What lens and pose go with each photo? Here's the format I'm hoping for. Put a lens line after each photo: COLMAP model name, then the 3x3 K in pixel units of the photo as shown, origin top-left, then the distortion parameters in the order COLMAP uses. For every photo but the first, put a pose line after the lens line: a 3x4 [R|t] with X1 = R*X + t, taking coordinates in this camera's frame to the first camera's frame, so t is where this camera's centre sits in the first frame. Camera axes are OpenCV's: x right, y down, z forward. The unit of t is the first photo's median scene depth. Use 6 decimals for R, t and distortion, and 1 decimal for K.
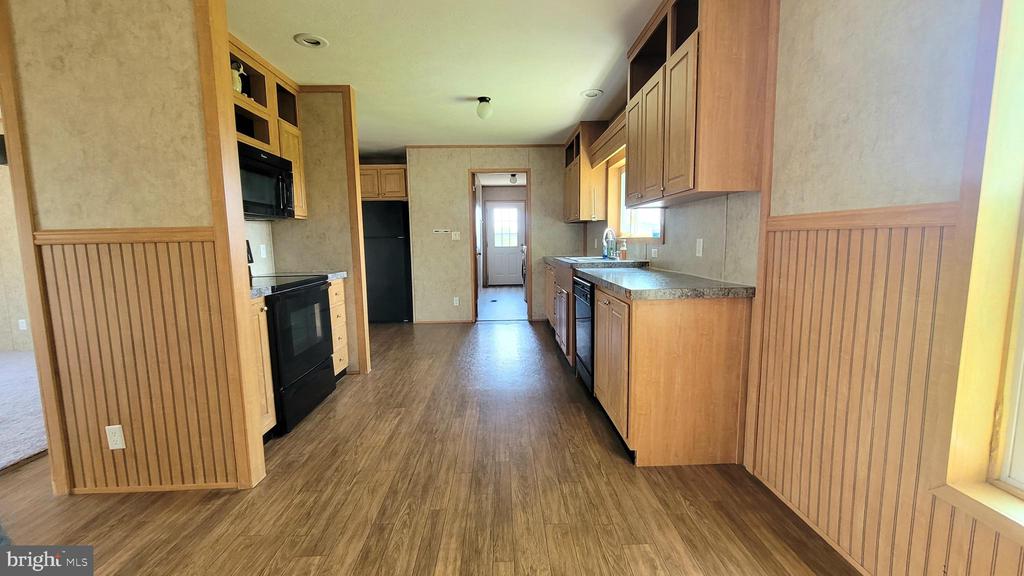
lens RADIAL K [[417.6, 0, 508.5], [0, 417.6, 289.3], [0, 0, 1]] dist [0.002341, 0.000042]
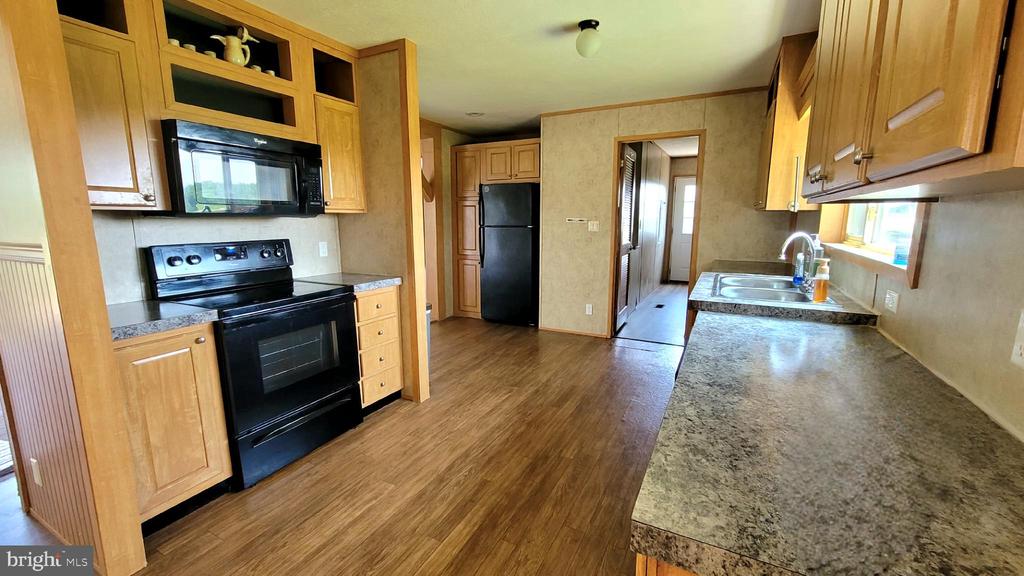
lens RADIAL K [[417.6, 0, 508.5], [0, 417.6, 289.3], [0, 0, 1]] dist [0.002341, 0.000042]
pose [[0.875973, 0.094531, -0.473007, 0.189790], [-0.067372, 0.994974, 0.074079, -0.096918], [0.477633, -0.033024, 0.877939, 0.393394]]
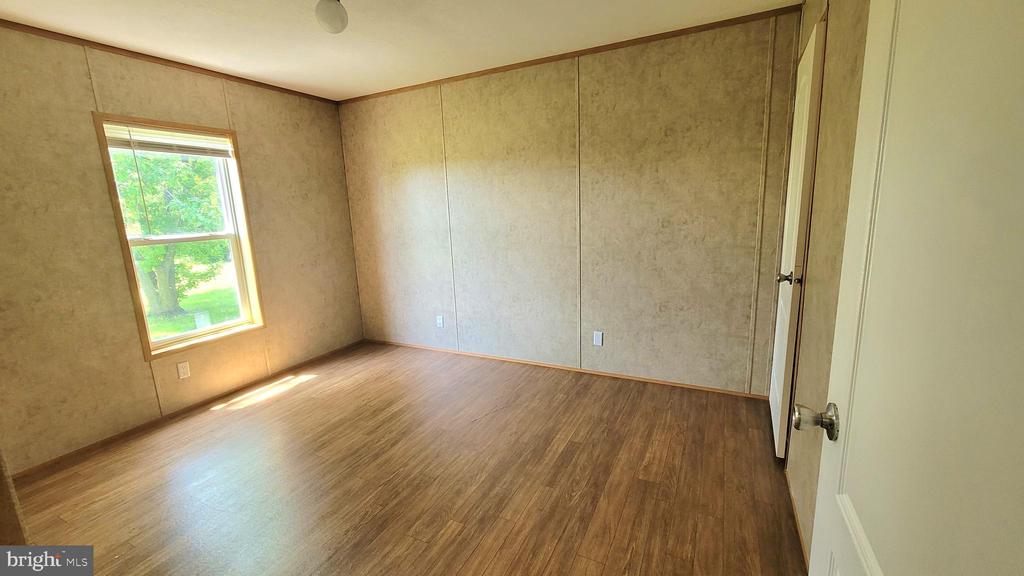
lens RADIAL K [[417.6, 0, 508.5], [0, 417.6, 289.3], [0, 0, 1]] dist [0.002341, 0.000042]
pose [[-0.879090, -0.041123, 0.474878, -0.313911], [0.107167, 0.953713, 0.280975, -0.211143], [-0.464452, 0.297894, -0.833993, 1.332353]]
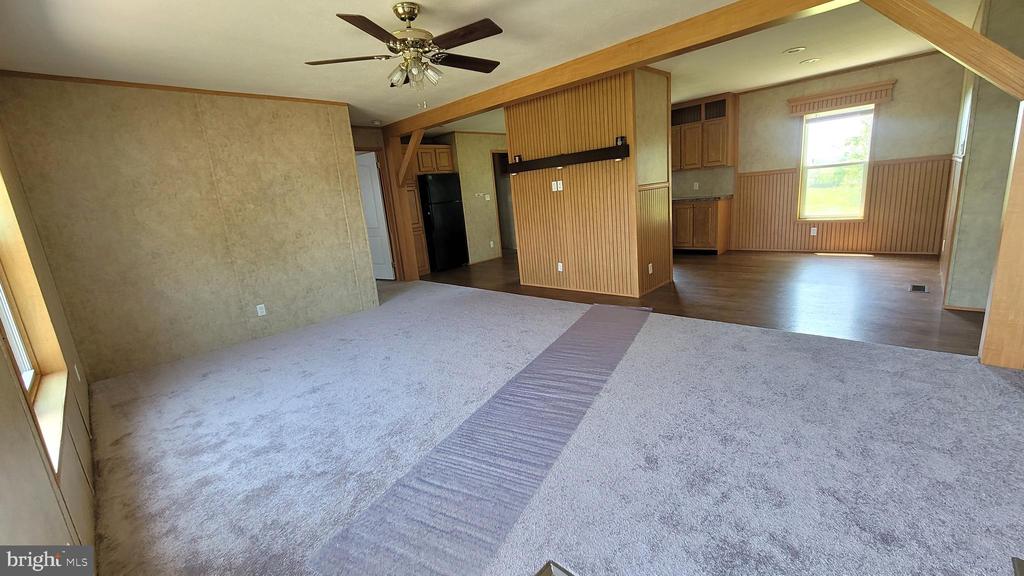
lens RADIAL K [[417.6, 0, 508.5], [0, 417.6, 289.3], [0, 0, 1]] dist [0.002341, 0.000042]
pose [[0.708858, -0.205923, 0.674622, -1.814048], [0.162868, 0.978374, 0.127508, 0.010956], [-0.686290, 0.019489, 0.727067, -0.115953]]
